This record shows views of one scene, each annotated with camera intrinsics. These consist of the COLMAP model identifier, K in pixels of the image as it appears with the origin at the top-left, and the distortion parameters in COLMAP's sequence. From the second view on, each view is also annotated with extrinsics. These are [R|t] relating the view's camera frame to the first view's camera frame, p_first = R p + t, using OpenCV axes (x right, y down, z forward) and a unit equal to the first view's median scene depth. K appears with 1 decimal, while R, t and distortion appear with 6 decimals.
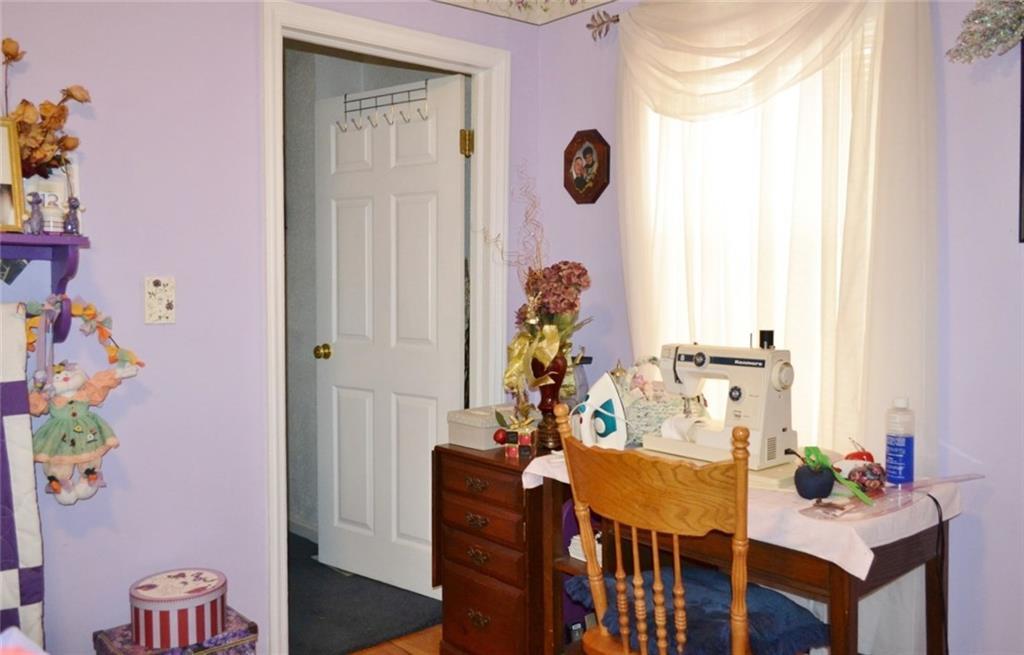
lens RADIAL K [[859.6, 0, 512.0], [0, 859.6, 330.5], [0, 0, 1]] dist [-0.008580, 0.010520]
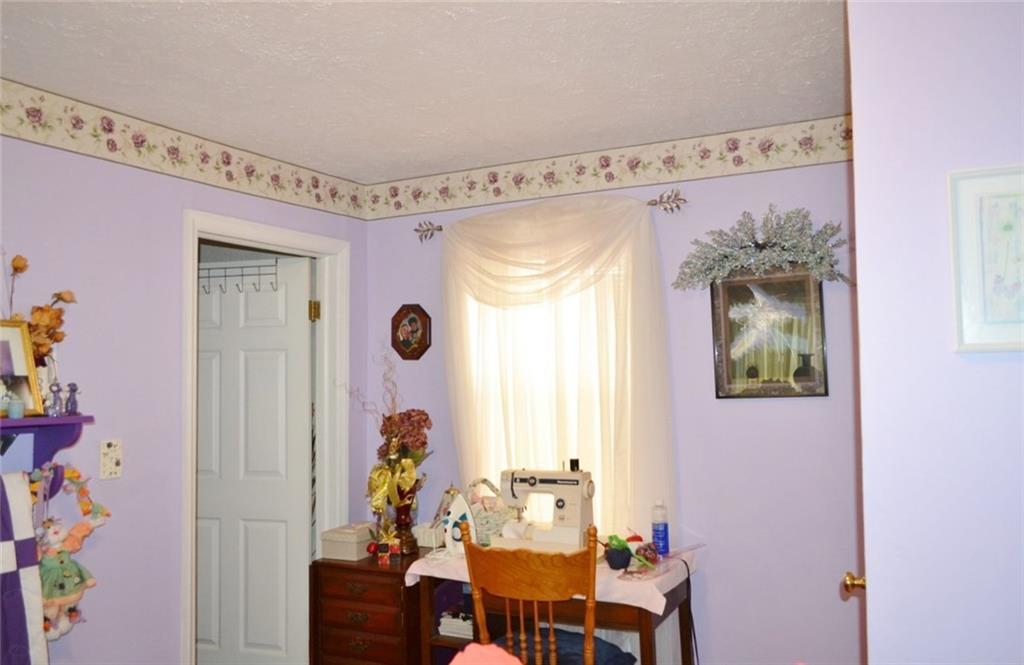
lens RADIAL K [[859.6, 0, 511.9], [0, 859.6, 331.3], [0, 0, 1]] dist [-0.008580, 0.010520]
pose [[0.926394, 0.001028, 0.376555, -0.344186], [0.040213, 0.994008, -0.101645, -0.068515], [-0.374403, 0.109306, 0.920801, -0.339193]]
